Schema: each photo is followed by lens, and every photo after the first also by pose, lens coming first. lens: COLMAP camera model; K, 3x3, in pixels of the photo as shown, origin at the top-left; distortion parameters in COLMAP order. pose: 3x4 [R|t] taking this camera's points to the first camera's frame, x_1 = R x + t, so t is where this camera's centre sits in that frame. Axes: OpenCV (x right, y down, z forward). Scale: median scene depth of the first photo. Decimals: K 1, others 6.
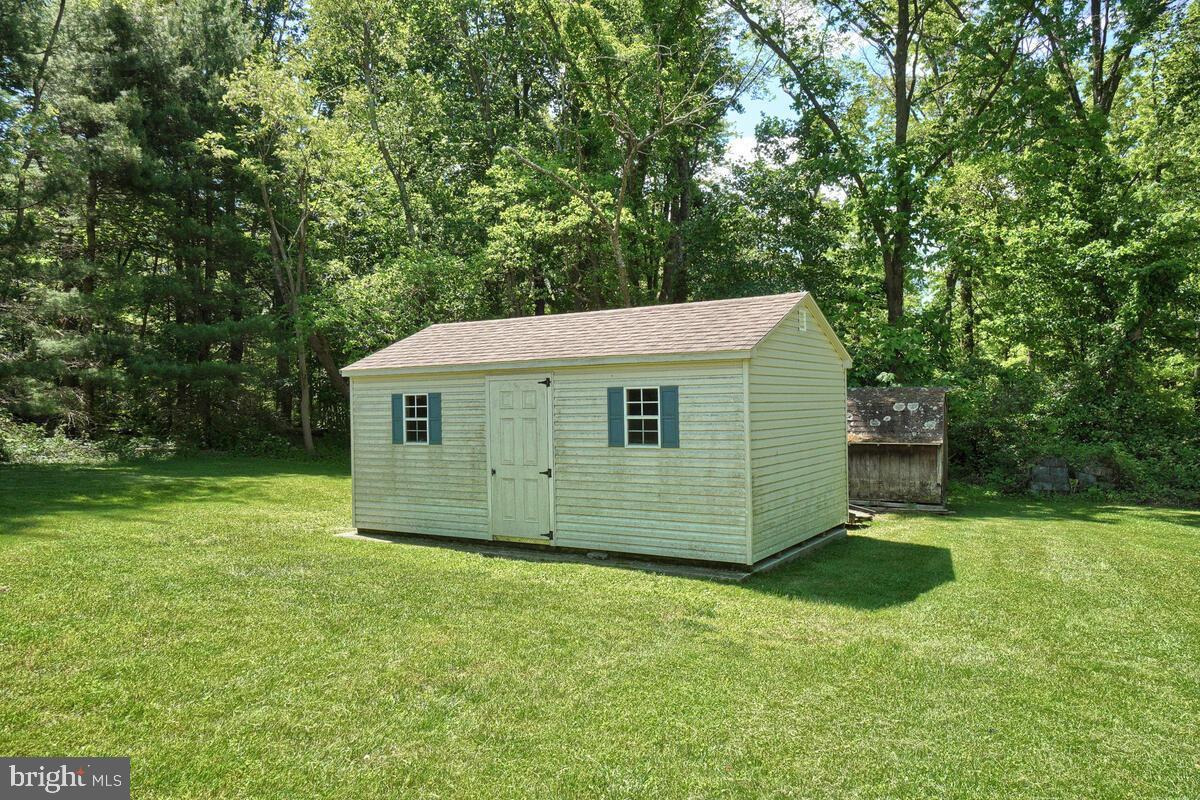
lens RADIAL K [[850.4, 0, 600.0], [0, 850.4, 400.0], [0, 0, 1]] dist [0.000152, 0.000028]
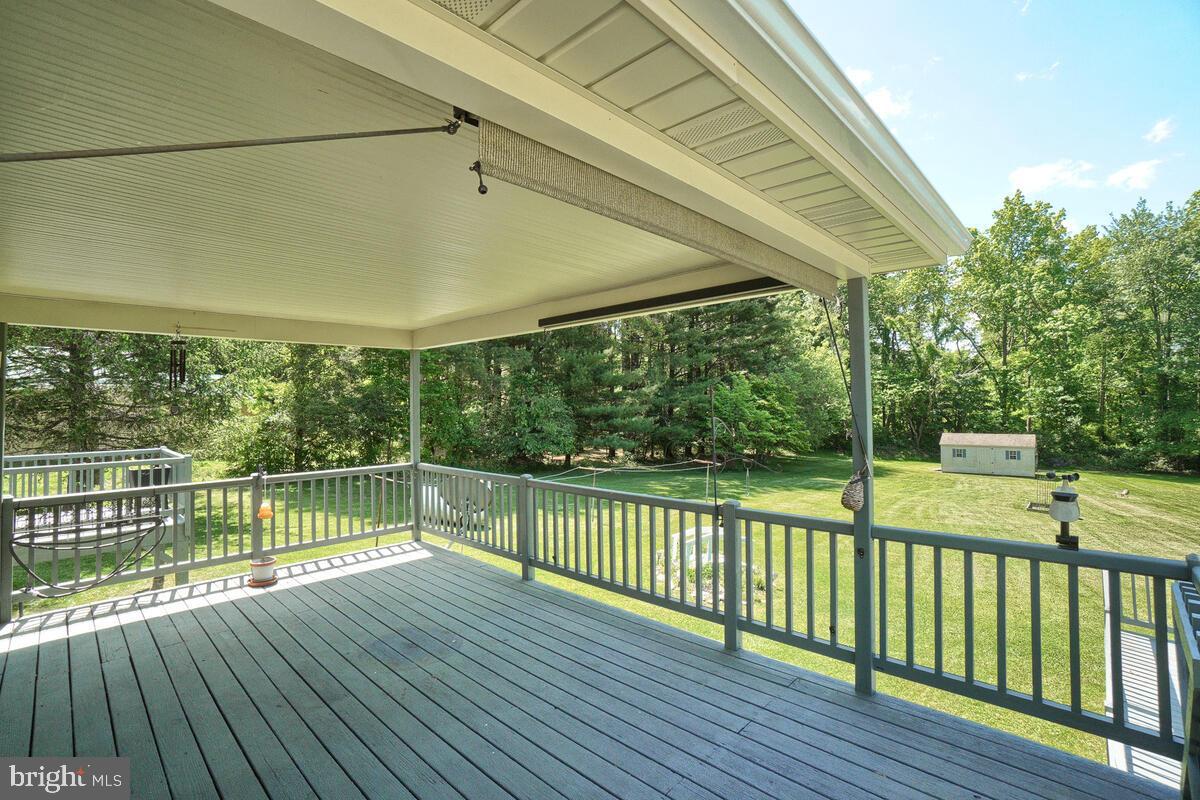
lens RADIAL K [[536.8, 0, 587.7], [0, 536.8, 382.6], [0, 0, 1]] dist [-0.049456, 0.020774]
pose [[0.977787, -0.004597, -0.209549, -2.132064], [-0.004104, 0.999148, -0.041068, -0.333063], [0.209559, 0.041016, 0.976935, -3.421708]]
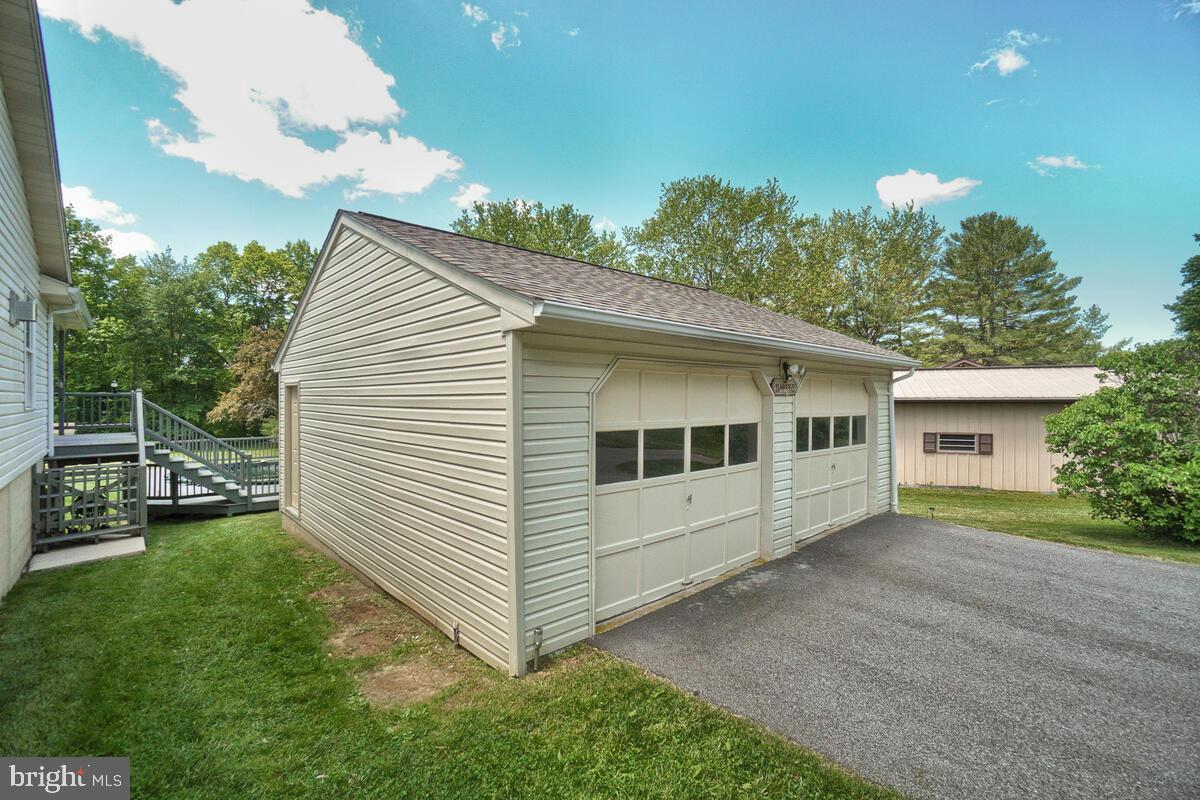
lens RADIAL K [[524.1, 0, 600.0], [0, 524.1, 400.0], [0, 0, 1]] dist [-0.061143, 0.021025]
pose [[0.254187, 0.009886, 0.967105, -2.788918], [0.003118, 0.999934, -0.011041, -0.268292], [-0.967150, 0.005822, 0.254140, -4.458086]]
